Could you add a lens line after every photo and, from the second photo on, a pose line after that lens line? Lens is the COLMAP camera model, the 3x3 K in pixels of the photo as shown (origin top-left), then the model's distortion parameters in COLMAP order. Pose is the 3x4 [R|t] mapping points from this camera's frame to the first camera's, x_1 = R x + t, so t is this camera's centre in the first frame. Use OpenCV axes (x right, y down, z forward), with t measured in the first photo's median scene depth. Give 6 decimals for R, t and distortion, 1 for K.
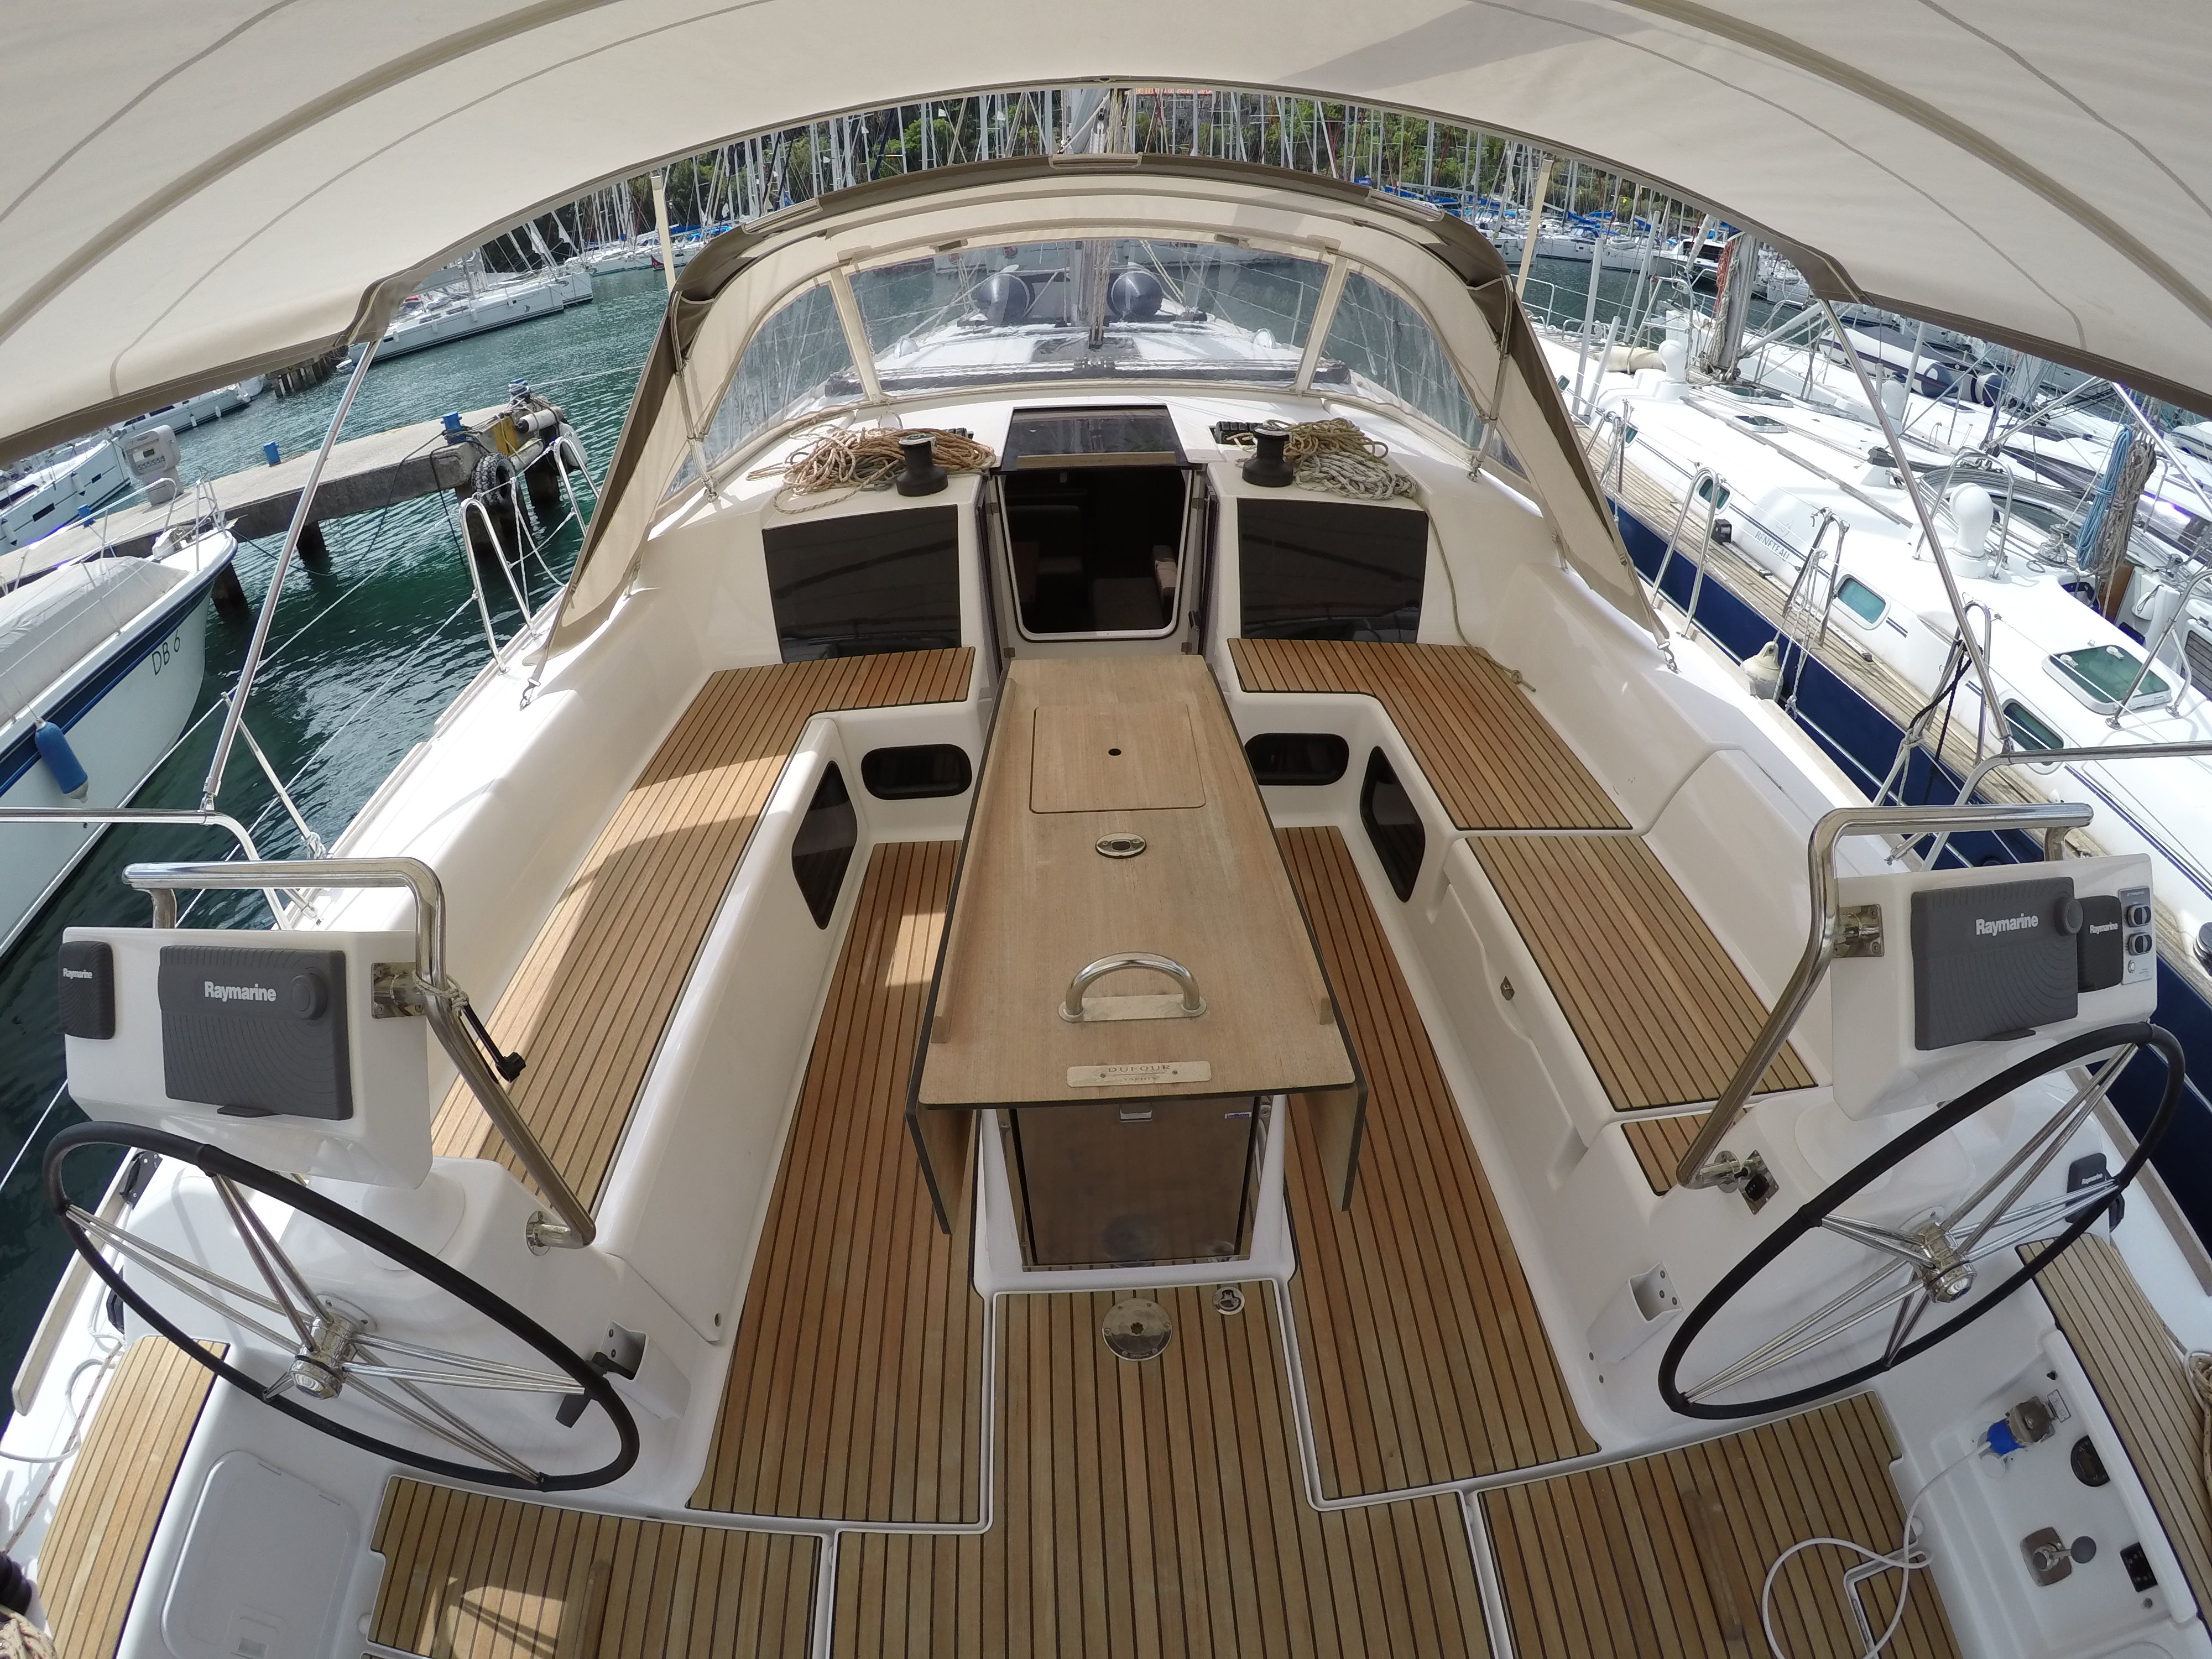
lens RADIAL K [[1135.0, 0, 1106.0], [0, 1135.0, 829.5], [0, 0, 1]] dist [-0.213787, 0.052993]
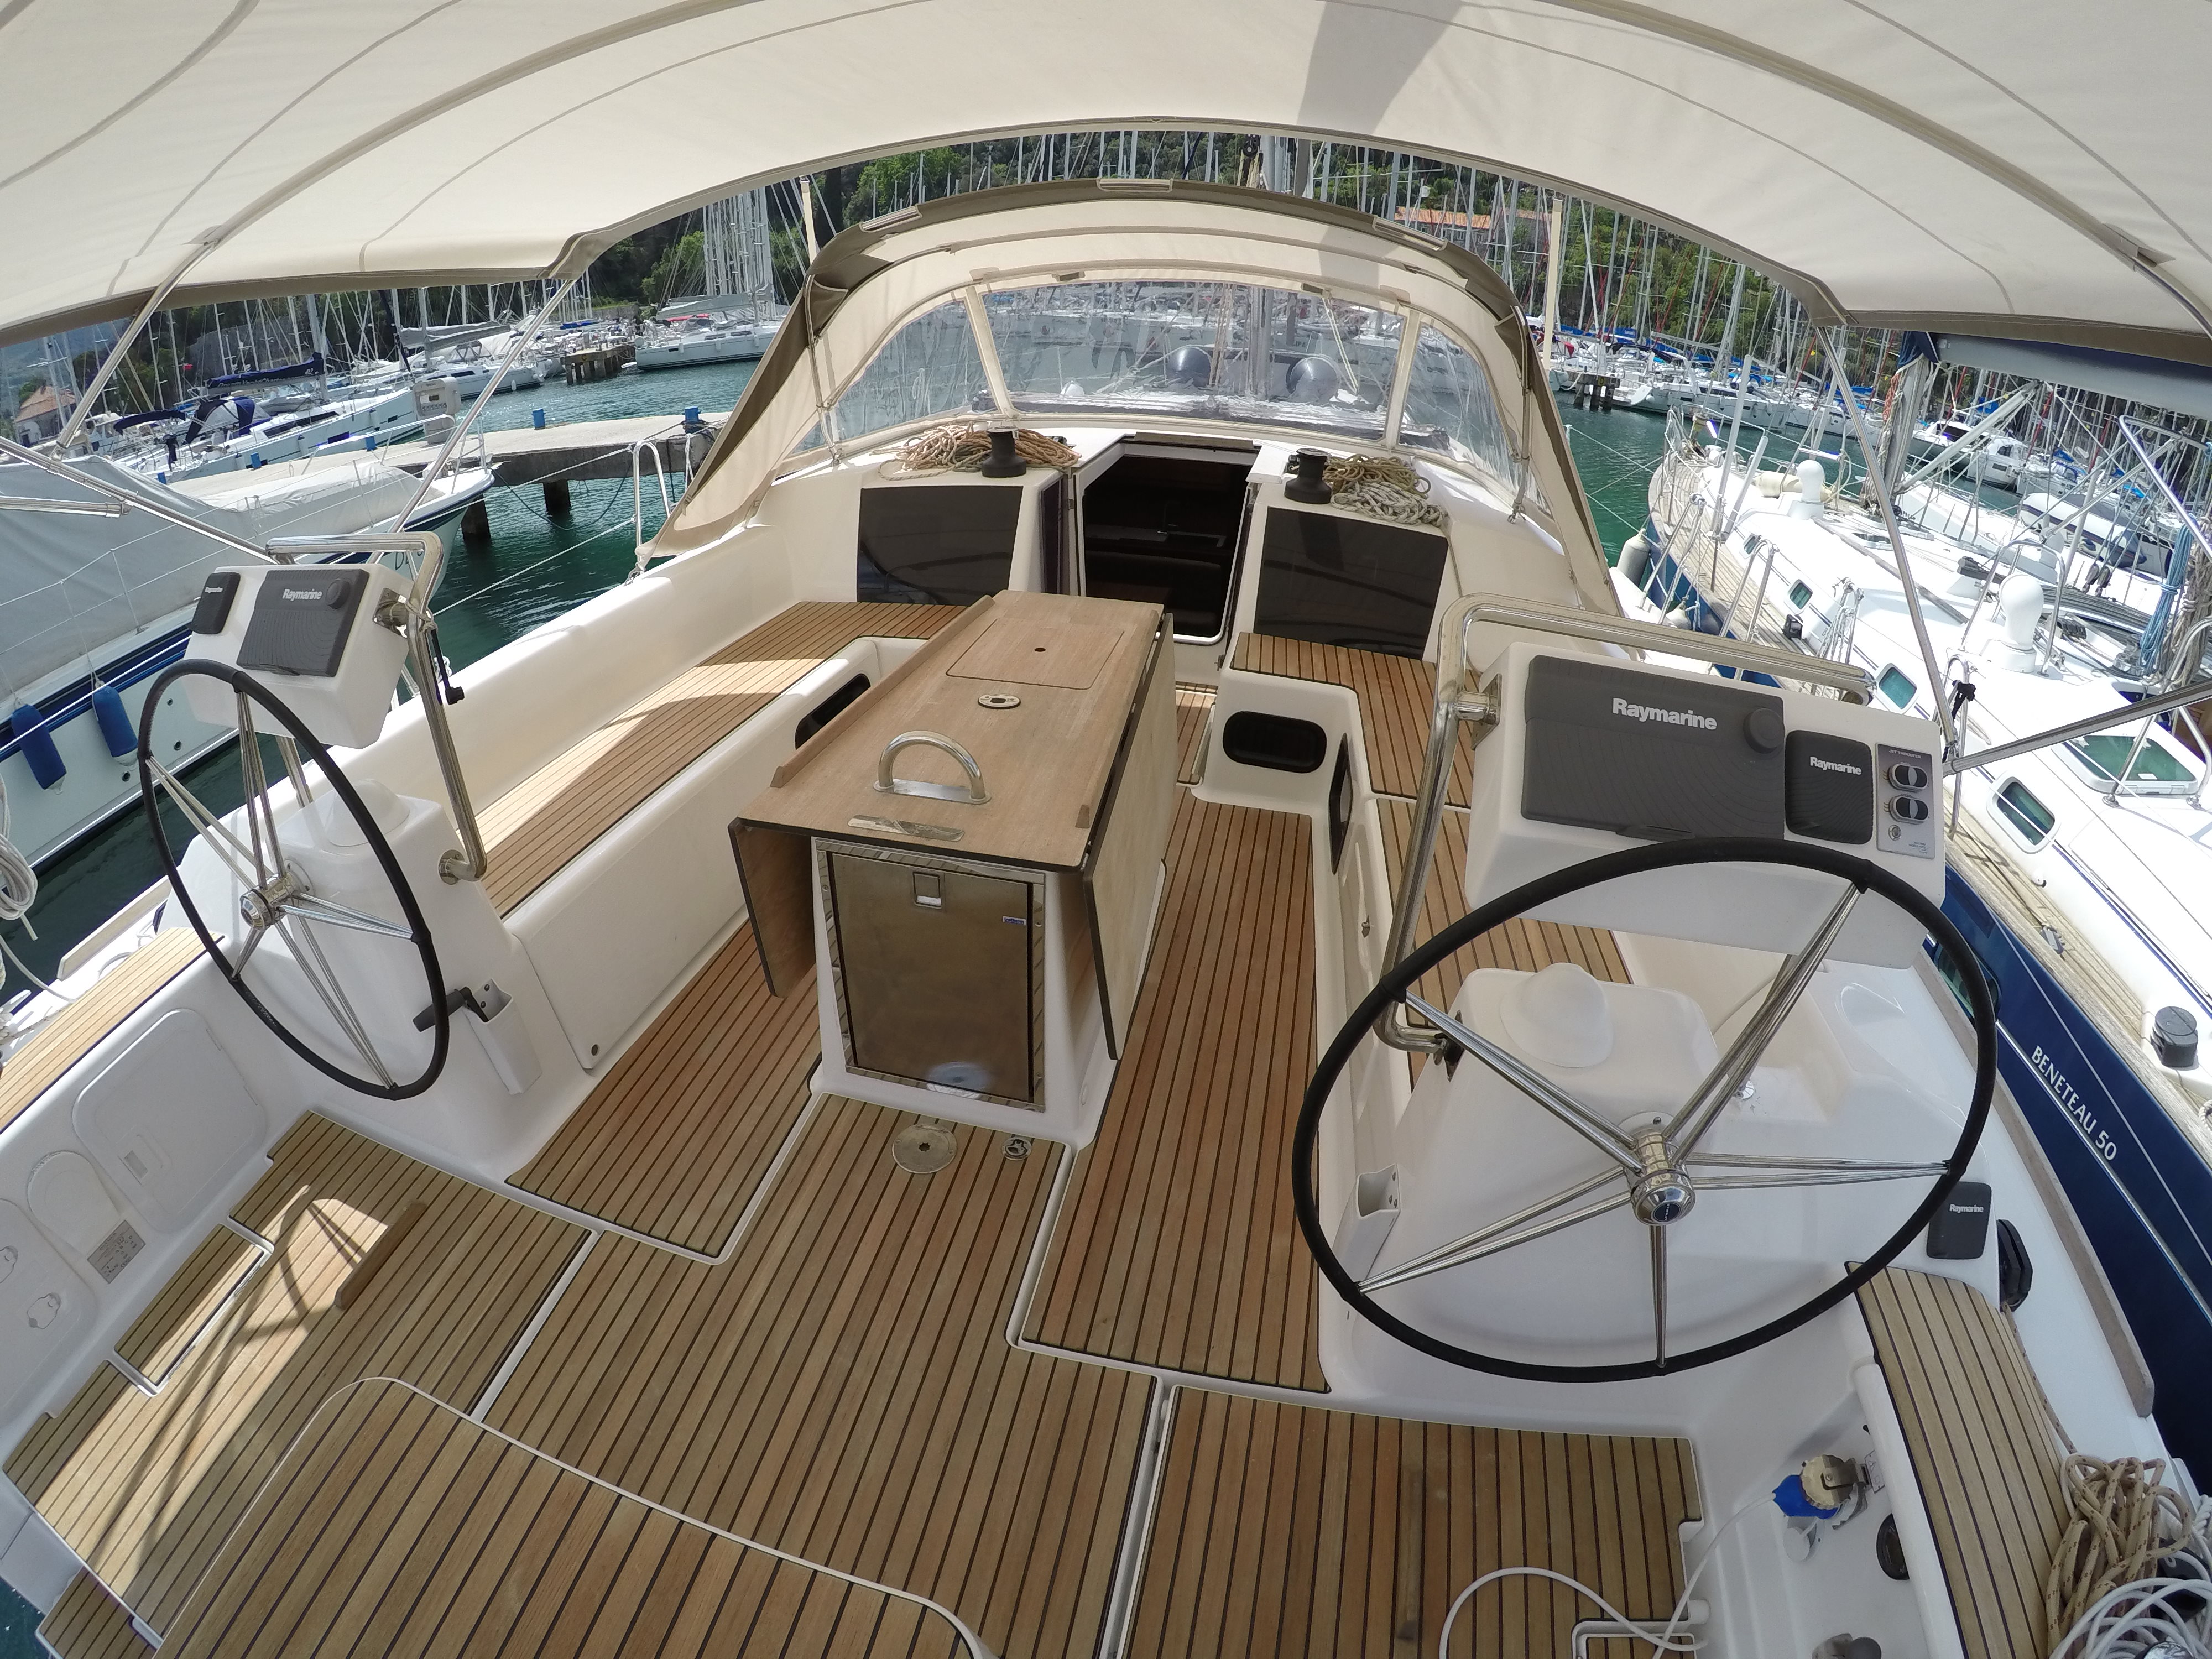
lens RADIAL K [[1135.0, 0, 1106.0], [0, 1135.0, 829.5], [0, 0, 1]] dist [-0.213787, 0.052993]
pose [[0.961793, 0.166742, -0.217146, 0.250426], [-0.191480, 0.976569, -0.098225, 0.146988], [0.195679, 0.136051, 0.971185, -0.044452]]
